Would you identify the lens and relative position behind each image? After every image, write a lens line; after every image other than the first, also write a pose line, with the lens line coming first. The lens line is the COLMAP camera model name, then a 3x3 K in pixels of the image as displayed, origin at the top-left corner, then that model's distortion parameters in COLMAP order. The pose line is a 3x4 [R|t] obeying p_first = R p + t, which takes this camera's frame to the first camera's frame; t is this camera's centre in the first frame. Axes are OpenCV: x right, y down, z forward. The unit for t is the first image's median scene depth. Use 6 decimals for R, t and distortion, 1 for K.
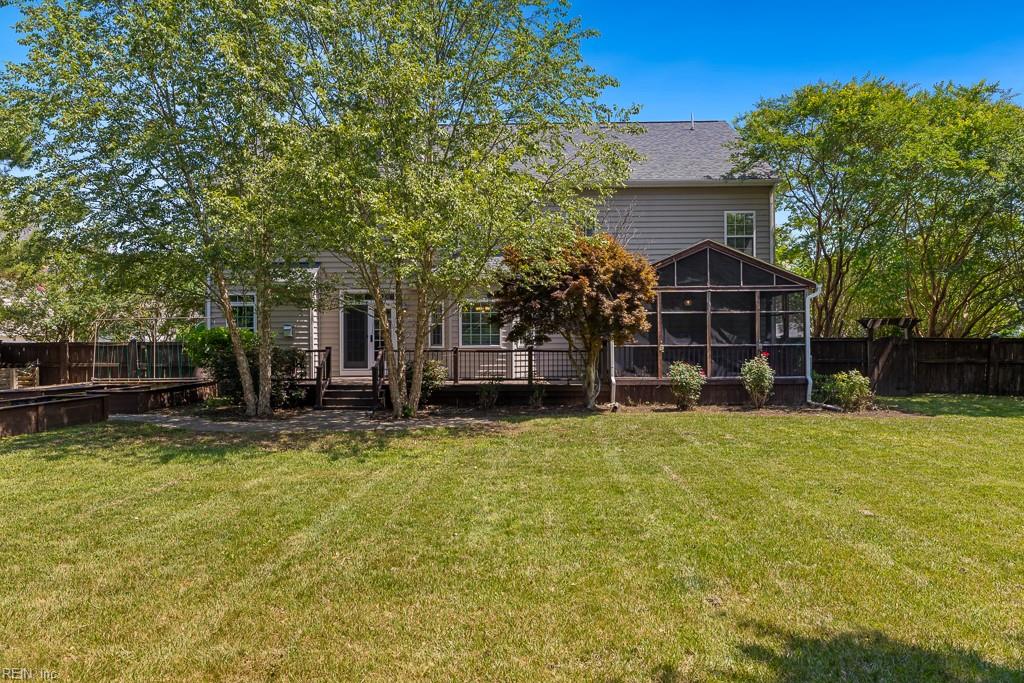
lens RADIAL K [[649.2, 0, 505.1], [0, 649.2, 339.9], [0, 0, 1]] dist [0.002700, -0.001406]
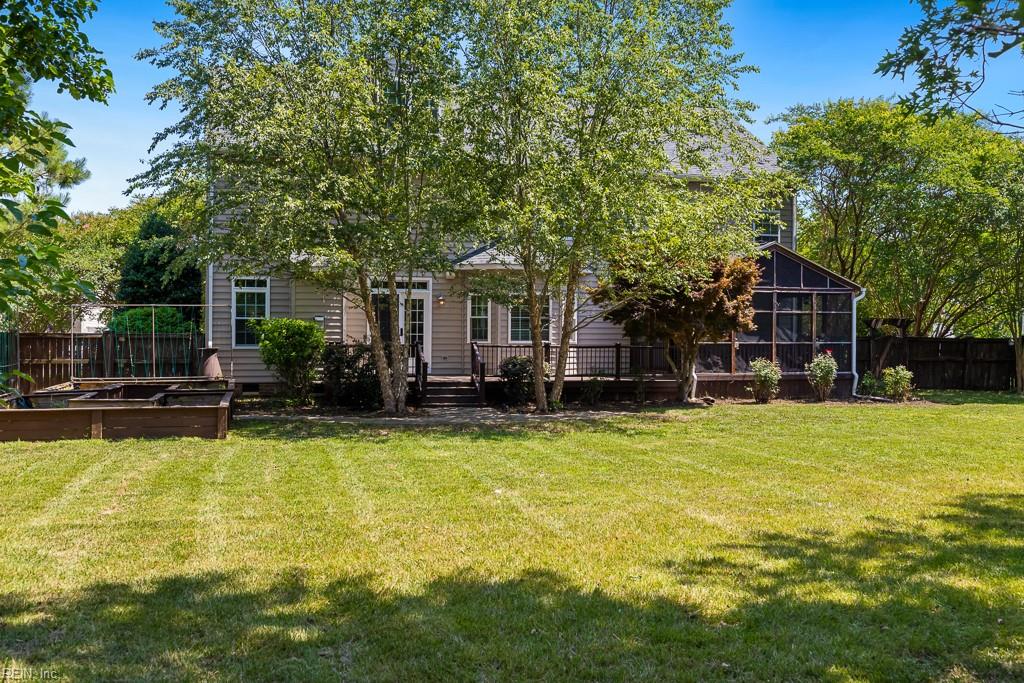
lens RADIAL K [[905.5, 0, 513.4], [0, 905.5, 339.4], [0, 0, 1]] dist [0.008561, 0.013425]
pose [[0.953787, 0.008888, 0.300353, -0.538315], [-0.010698, 0.999933, 0.004382, 0.000991], [-0.300294, -0.007392, 0.953818, -0.284222]]
